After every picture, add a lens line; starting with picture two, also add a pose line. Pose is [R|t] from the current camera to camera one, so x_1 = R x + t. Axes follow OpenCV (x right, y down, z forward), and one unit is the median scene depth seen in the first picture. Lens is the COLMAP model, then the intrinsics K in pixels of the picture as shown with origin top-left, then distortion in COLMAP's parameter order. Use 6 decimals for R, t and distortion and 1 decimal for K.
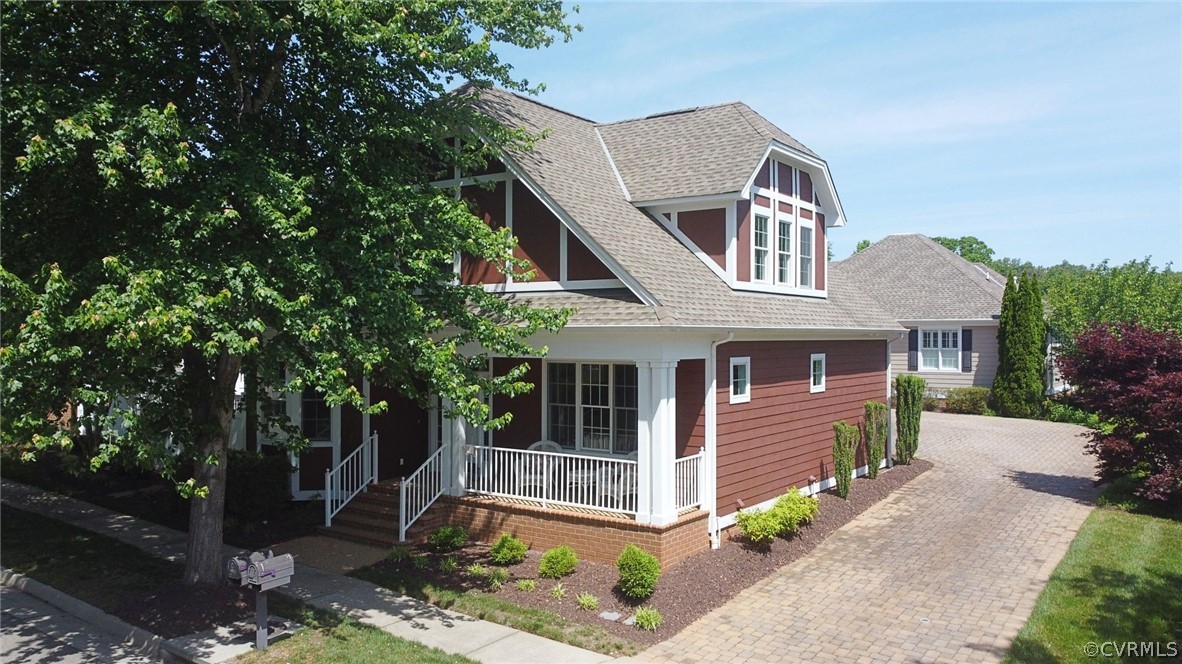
lens RADIAL K [[895.7, 0, 593.3], [0, 895.7, 332.0], [0, 0, 1]] dist [0.008389, -0.003569]
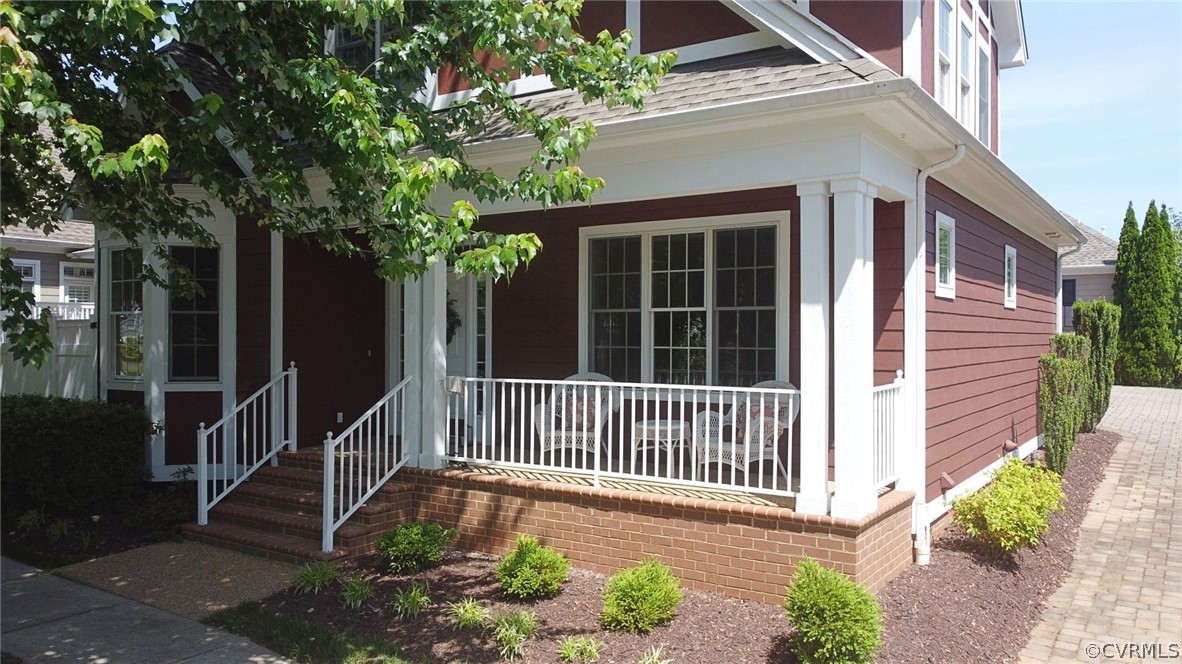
lens RADIAL K [[895.7, 0, 588.4], [0, 895.7, 333.3], [0, 0, 1]] dist [0.008389, -0.003569]
pose [[0.999887, -0.000757, 0.014982, -0.066225], [0.000733, 0.999998, 0.001582, 0.102932], [-0.014984, -0.001571, 0.999887, 0.465333]]
